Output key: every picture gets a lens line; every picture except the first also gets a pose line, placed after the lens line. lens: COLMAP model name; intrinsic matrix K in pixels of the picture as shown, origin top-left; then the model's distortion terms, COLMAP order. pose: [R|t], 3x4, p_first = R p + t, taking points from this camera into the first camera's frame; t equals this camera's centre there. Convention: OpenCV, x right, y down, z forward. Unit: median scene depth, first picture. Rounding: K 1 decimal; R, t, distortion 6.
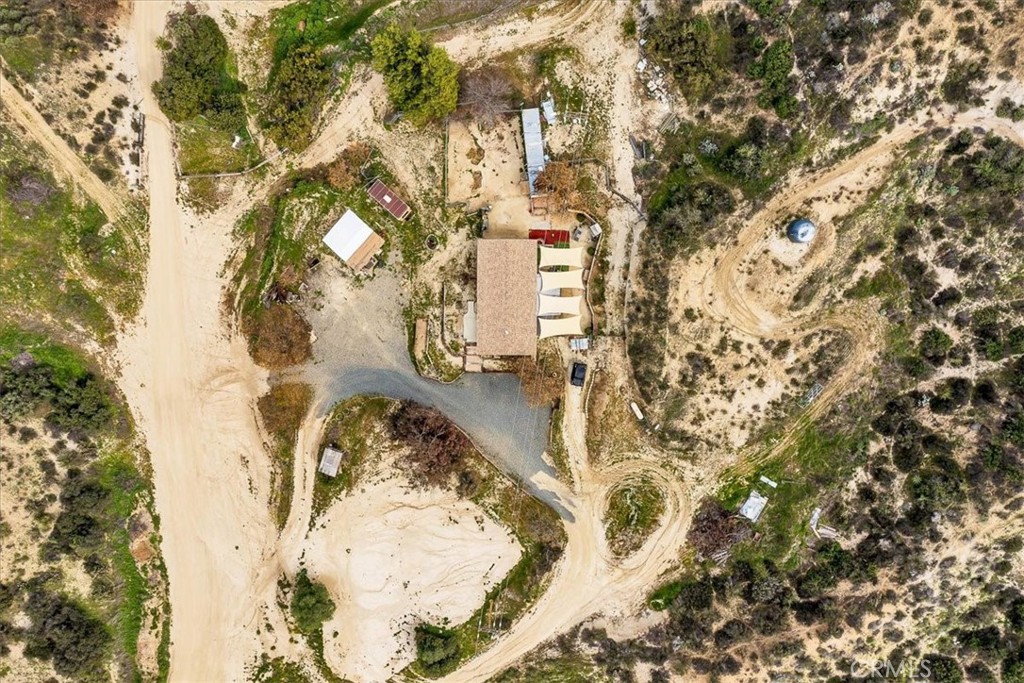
lens RADIAL K [[822.7, 0, 511.1], [0, 822.7, 348.5], [0, 0, 1]] dist [0.005814, 0.042576]
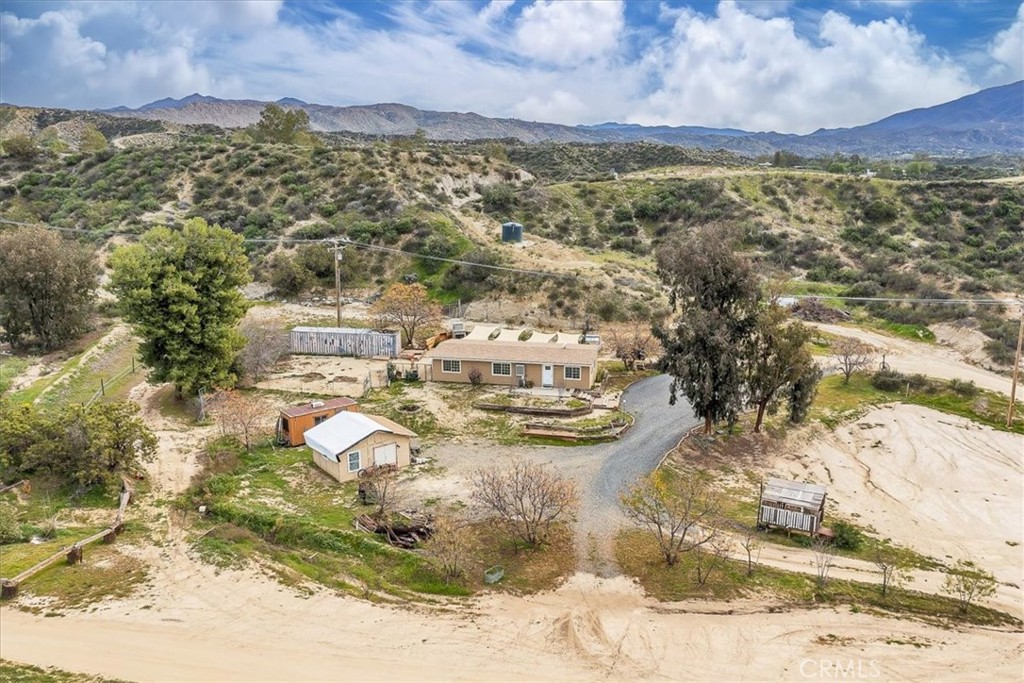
lens RADIAL K [[822.7, 0, 511.0], [0, 822.7, 345.9], [0, 0, 1]] dist [0.005814, 0.042576]
pose [[0.201814, -0.195270, 0.959761, -0.681918], [0.978717, 0.002995, -0.205191, 0.078752], [0.037193, 0.980745, 0.191719, 0.837104]]
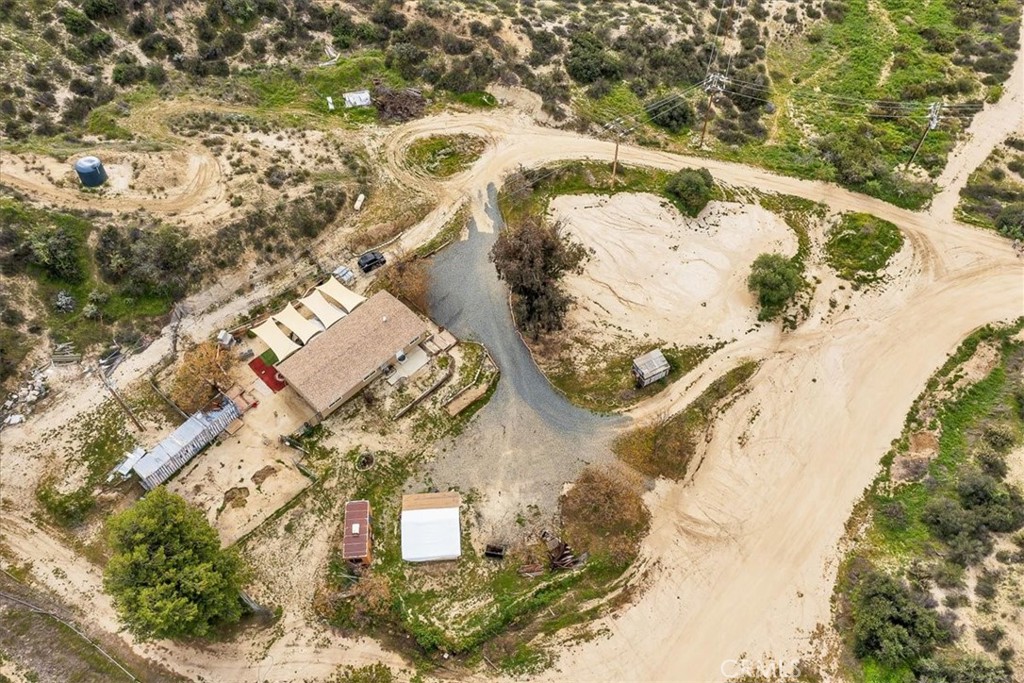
lens RADIAL K [[822.7, 0, 517.0], [0, 822.7, 331.9], [0, 0, 1]] dist [0.005814, 0.042576]
pose [[-0.720404, -0.544413, 0.429690, -0.463620], [0.691829, -0.607767, 0.389863, -0.257614], [0.048905, 0.578130, 0.814478, 0.312293]]
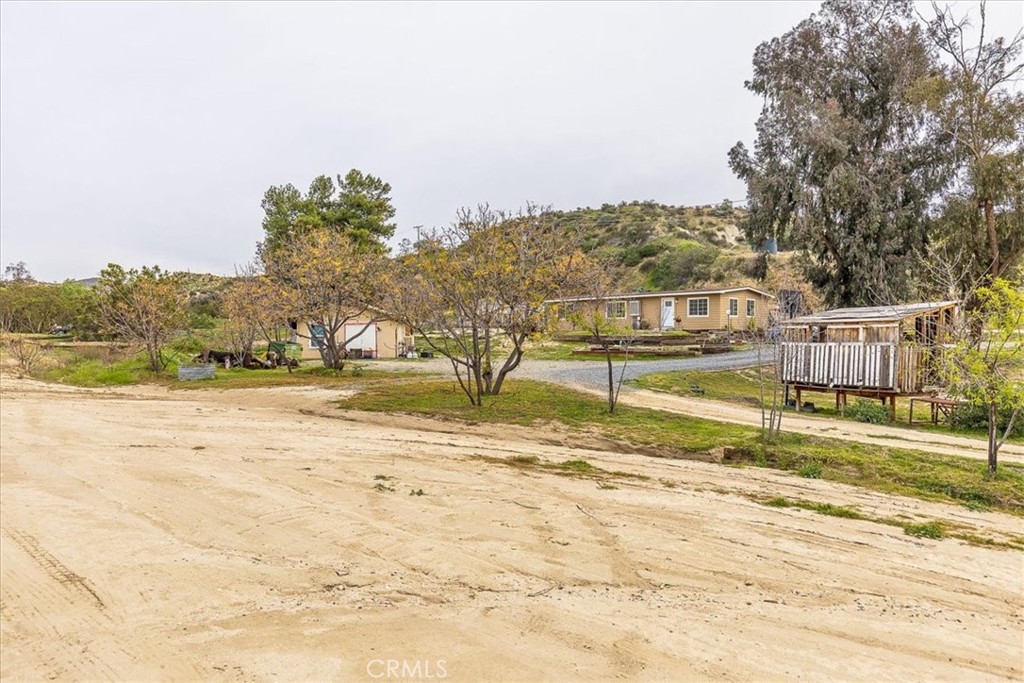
lens RADIAL K [[683.7, 0, 506.5], [0, 683.7, 334.0], [0, 0, 1]] dist [-0.004093, -0.002602]
pose [[0.711030, 0.034220, 0.702328, -0.393308], [0.703123, -0.045001, -0.709642, 0.193309], [0.007322, 0.998401, -0.056058, 1.025294]]
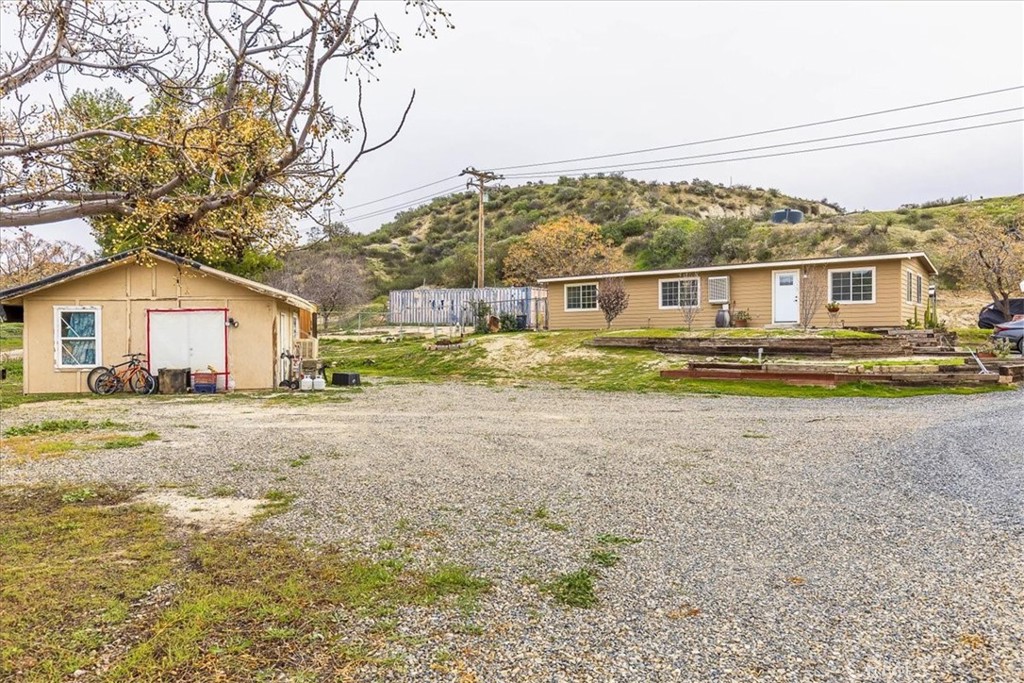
lens RADIAL K [[683.7, 0, 511.4], [0, 683.7, 352.5], [0, 0, 1]] dist [-0.004093, -0.002602]
pose [[0.614629, 0.014864, 0.788677, -0.273176], [0.788697, -0.029023, -0.614097, 0.037783], [0.013762, 0.999468, -0.029561, 1.014361]]
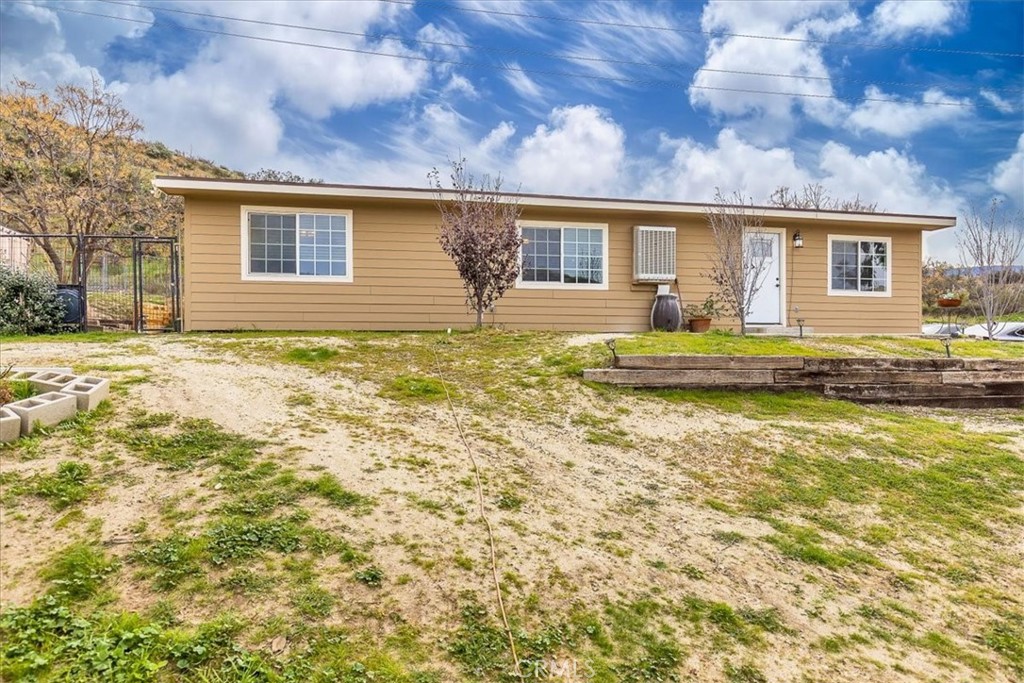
lens RADIAL K [[649.6, 0, 509.3], [0, 649.6, 345.9], [0, 0, 1]] dist [-0.000114, -0.000143]
pose [[-0.213084, 0.026475, 0.976675, -0.140881], [0.976196, -0.035622, 0.213945, -0.101271], [0.040455, 0.999015, -0.018254, 1.002902]]
